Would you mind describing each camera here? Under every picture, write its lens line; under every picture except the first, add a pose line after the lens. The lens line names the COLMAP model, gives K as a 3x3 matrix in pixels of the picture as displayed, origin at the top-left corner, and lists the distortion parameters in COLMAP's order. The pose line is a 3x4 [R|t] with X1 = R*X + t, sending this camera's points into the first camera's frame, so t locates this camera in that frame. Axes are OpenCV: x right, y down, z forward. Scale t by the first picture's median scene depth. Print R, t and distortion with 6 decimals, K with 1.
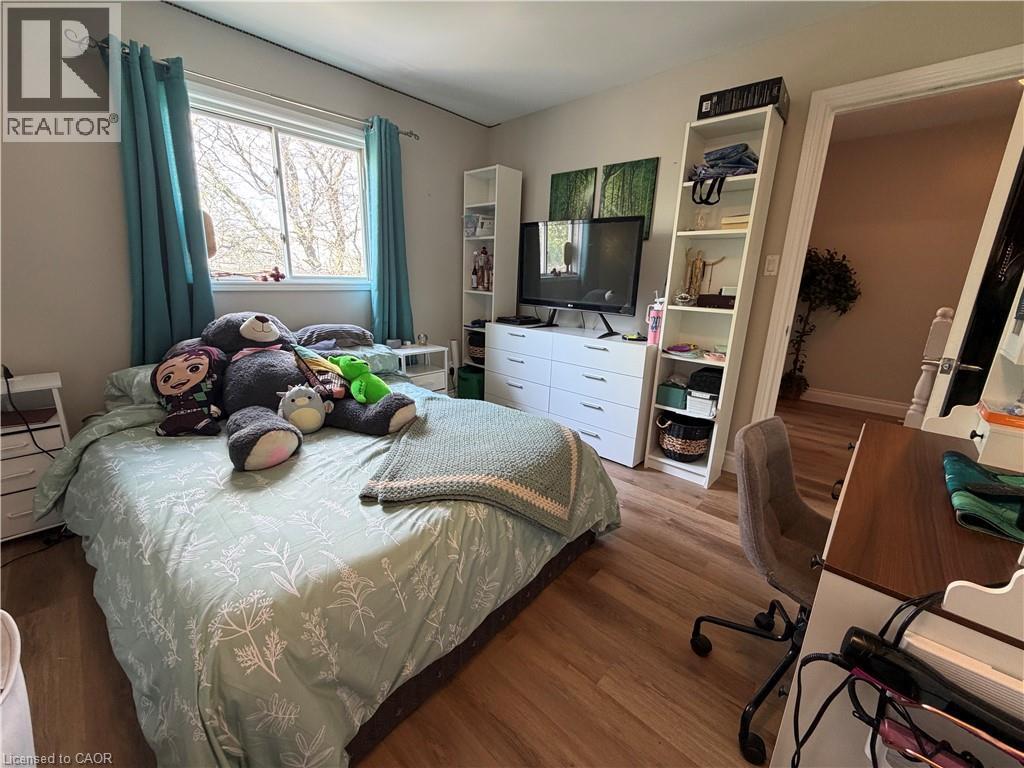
lens RADIAL K [[409.3, 0, 509.7], [0, 409.3, 381.8], [0, 0, 1]] dist [-0.000465, -0.000130]
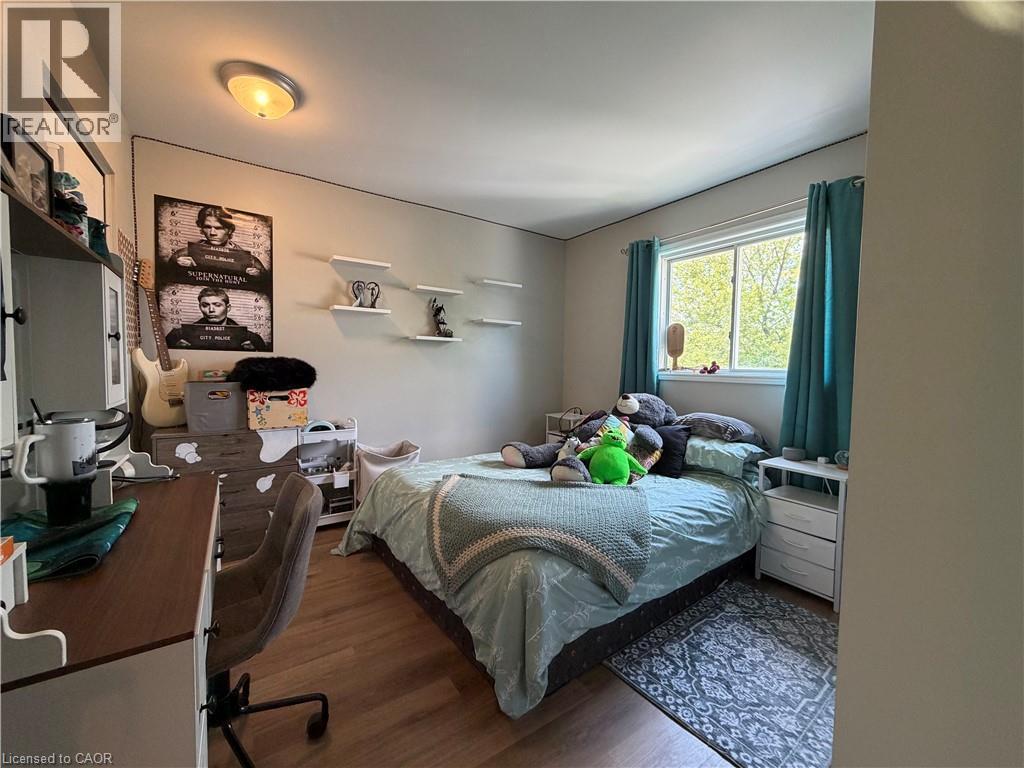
lens RADIAL K [[409.3, 0, 510.9], [0, 409.3, 382.1], [0, 0, 1]] dist [-0.000465, -0.000130]
pose [[-0.214172, 0.009189, -0.976753, 0.693686], [-0.266072, 0.961595, 0.067388, -0.160152], [0.939859, 0.274320, -0.203502, 0.752261]]
